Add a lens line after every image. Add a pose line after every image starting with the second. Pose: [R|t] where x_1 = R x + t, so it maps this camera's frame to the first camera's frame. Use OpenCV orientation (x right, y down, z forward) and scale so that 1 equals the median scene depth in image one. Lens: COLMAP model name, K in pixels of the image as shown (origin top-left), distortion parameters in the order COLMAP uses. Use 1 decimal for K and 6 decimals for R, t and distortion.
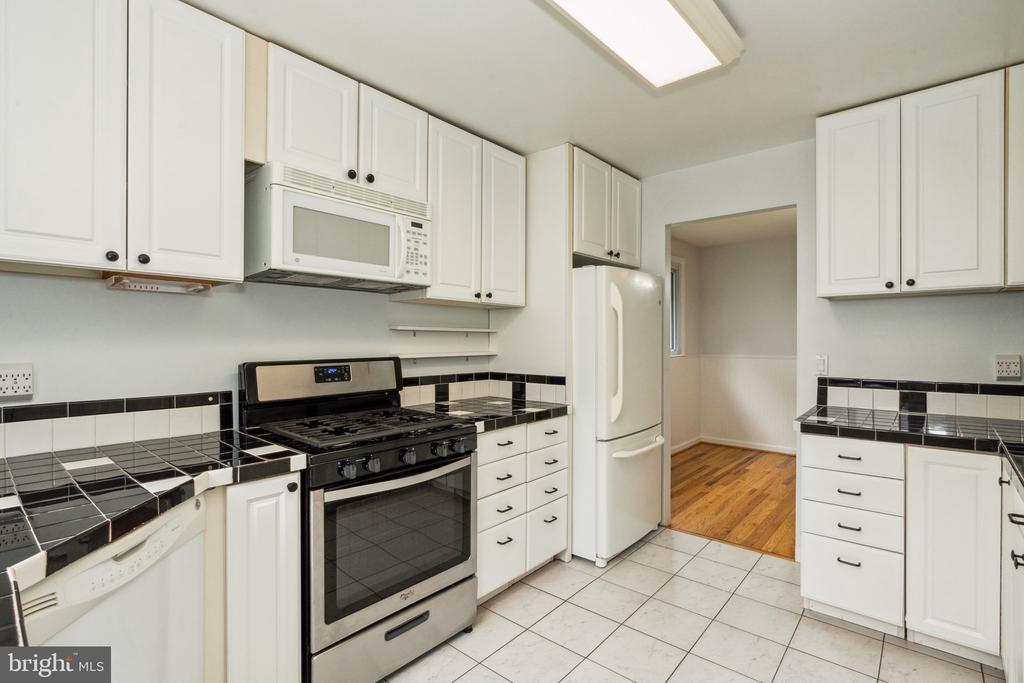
lens RADIAL K [[484.0, 0, 512.7], [0, 484.0, 338.4], [0, 0, 1]] dist [-0.004669, -0.000665]
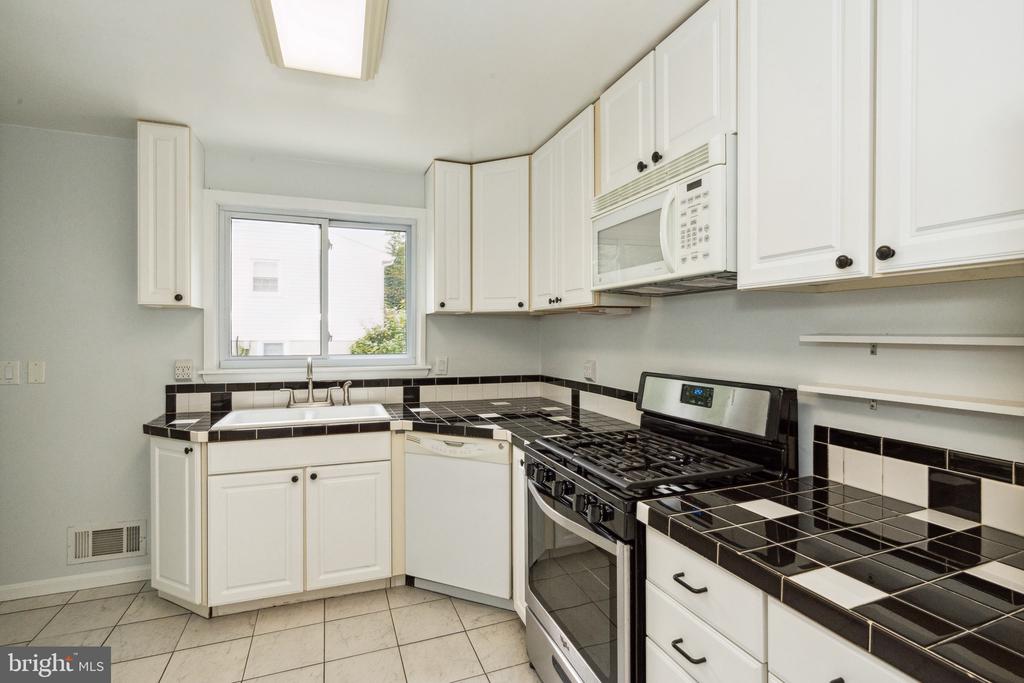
lens RADIAL K [[484.0, 0, 513.9], [0, 484.0, 338.9], [0, 0, 1]] dist [-0.004669, -0.000665]
pose [[-0.469126, 0.005599, -0.883113, 0.497967], [-0.001018, 0.999976, 0.006881, -0.028814], [0.883131, 0.004127, -0.469109, 1.088053]]
